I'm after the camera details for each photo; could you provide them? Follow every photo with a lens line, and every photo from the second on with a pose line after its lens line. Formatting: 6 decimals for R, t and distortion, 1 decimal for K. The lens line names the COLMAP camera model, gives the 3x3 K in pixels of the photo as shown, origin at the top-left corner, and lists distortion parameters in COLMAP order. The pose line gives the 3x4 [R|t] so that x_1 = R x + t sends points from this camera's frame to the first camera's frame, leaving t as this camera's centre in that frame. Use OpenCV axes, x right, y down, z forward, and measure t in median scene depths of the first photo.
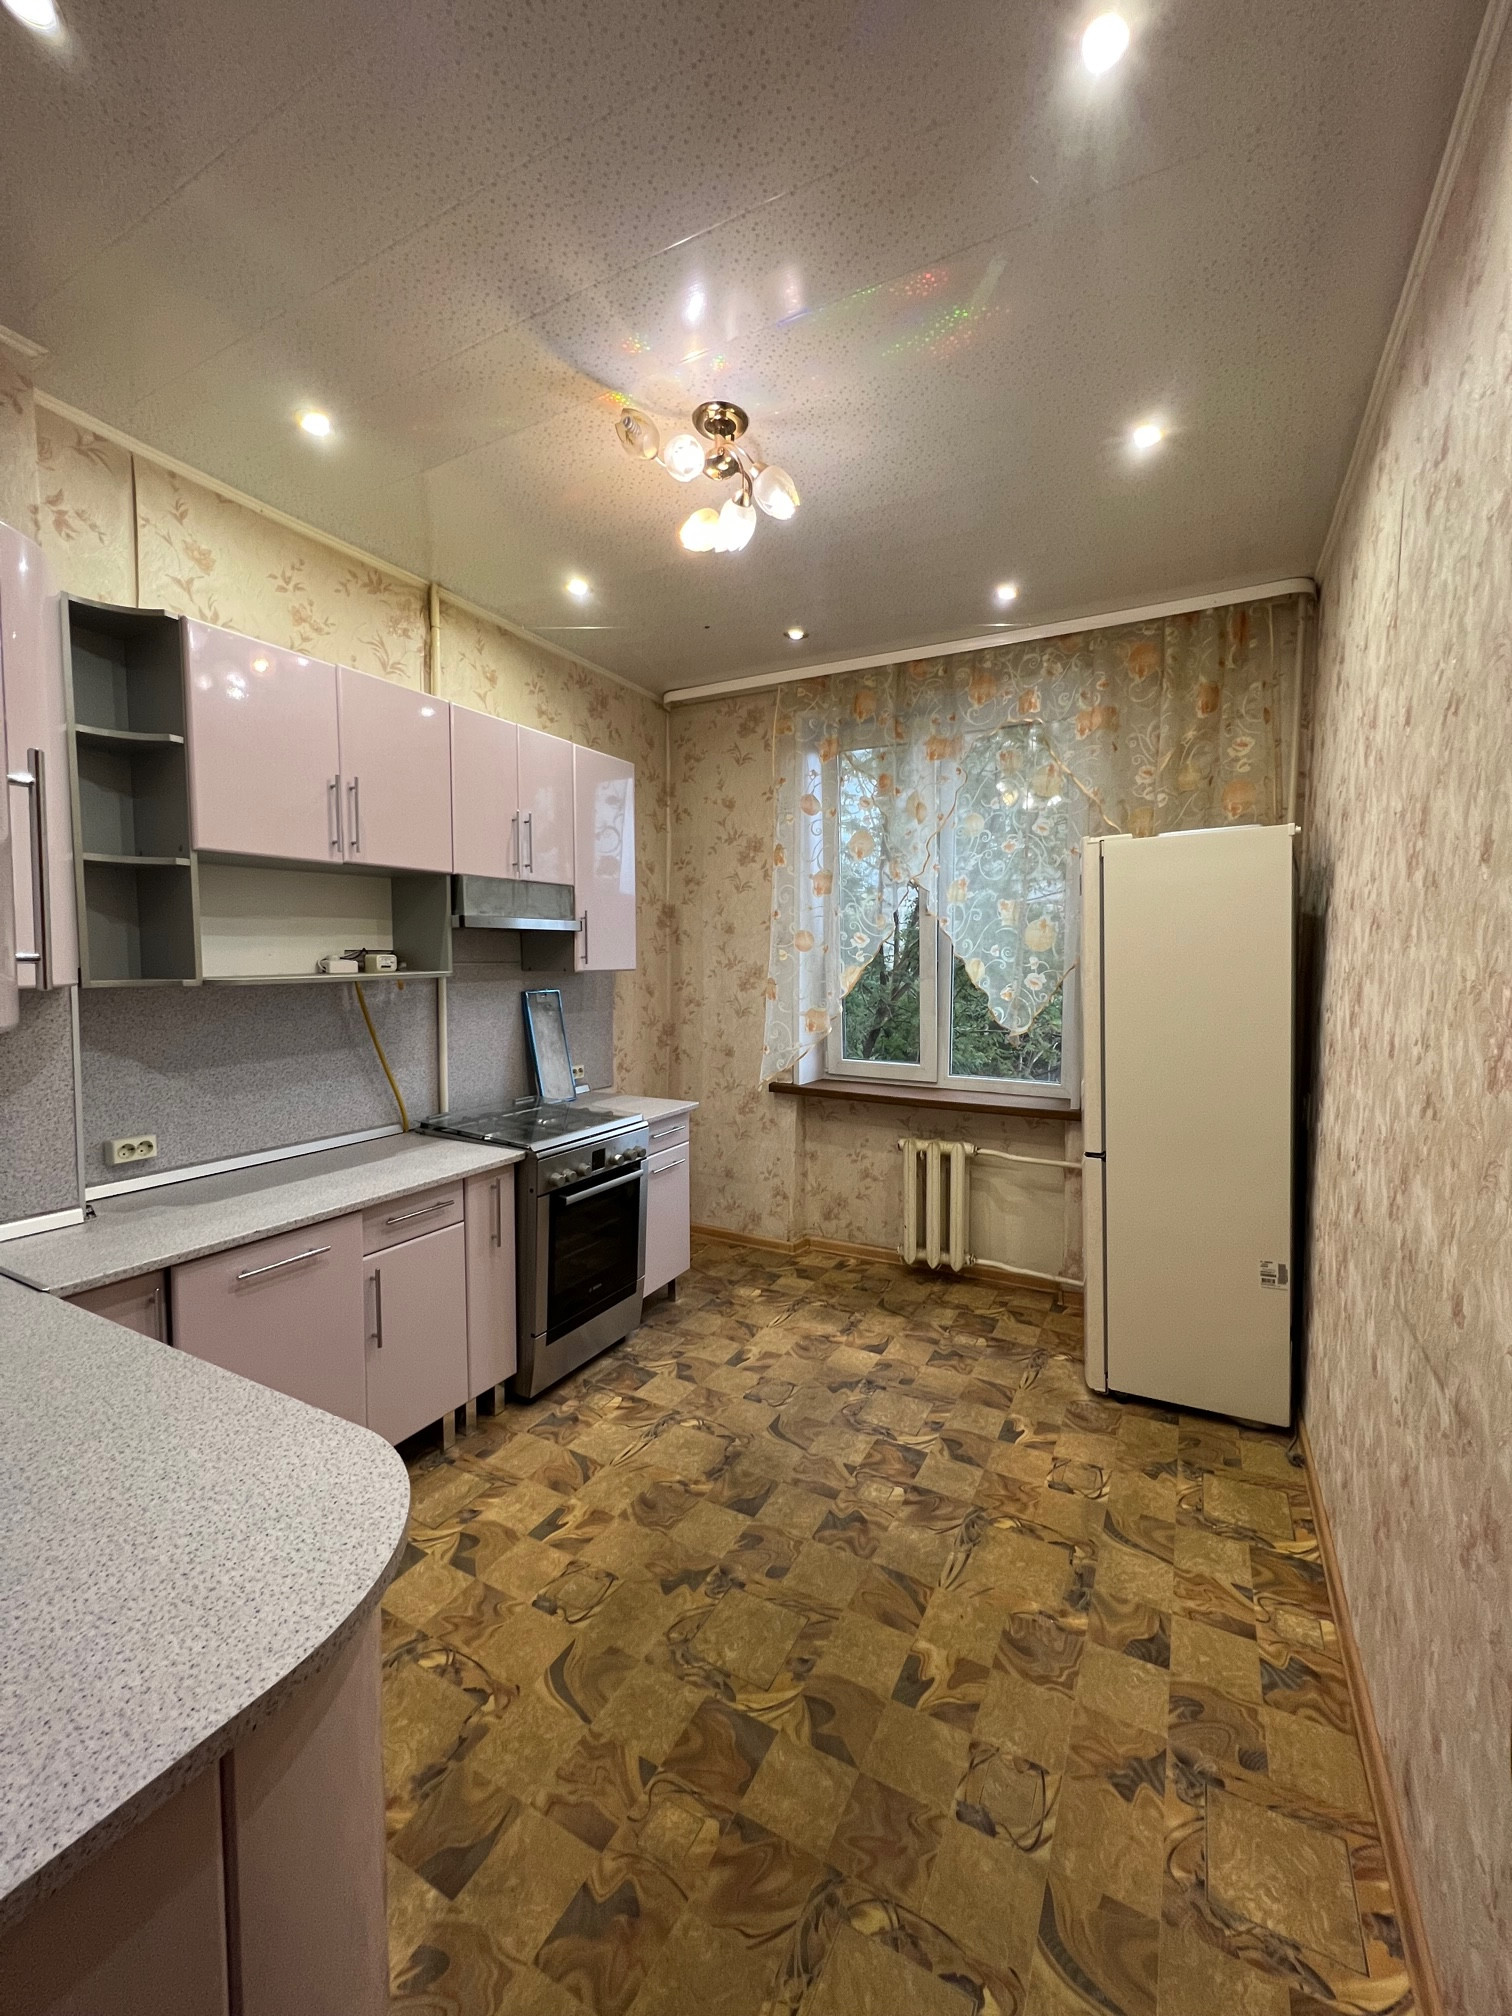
lens RADIAL K [[805.2, 0, 763.0], [0, 805.2, 1003.6], [0, 0, 1]] dist [-0.000423, 0.000192]
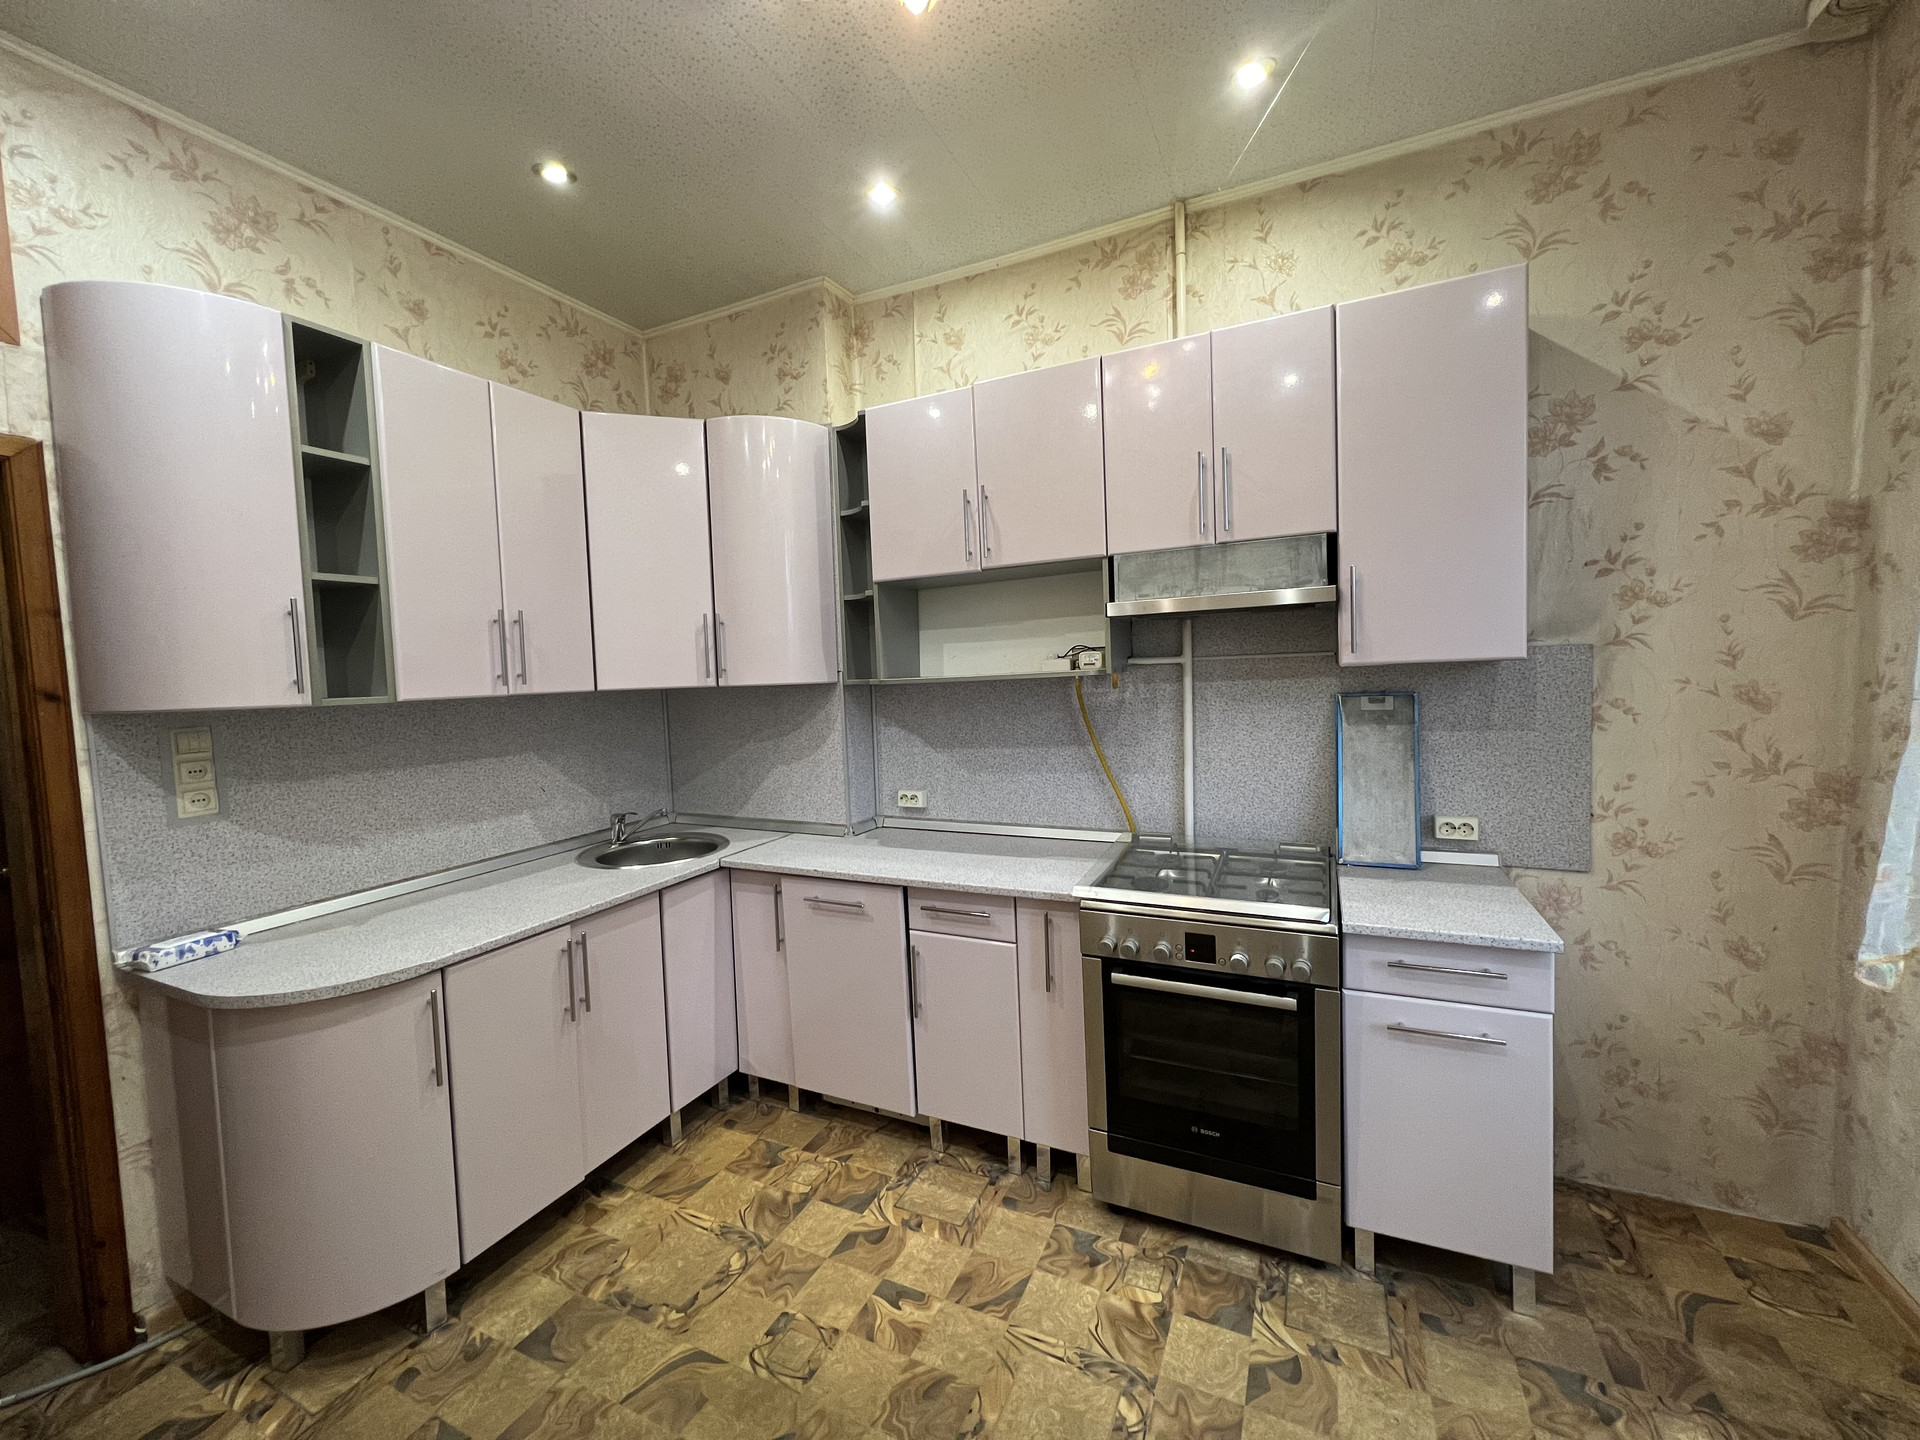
lens RADIAL K [[774.5, 0, 965.5], [0, 774.5, 709.1], [0, 0, 1]] dist [-0.000158, 0.000206]
pose [[0.046642, 0.055507, -0.997368, 0.451417], [-0.017575, 0.998346, 0.054739, -0.041097], [0.998757, 0.014975, 0.047541, 0.822749]]
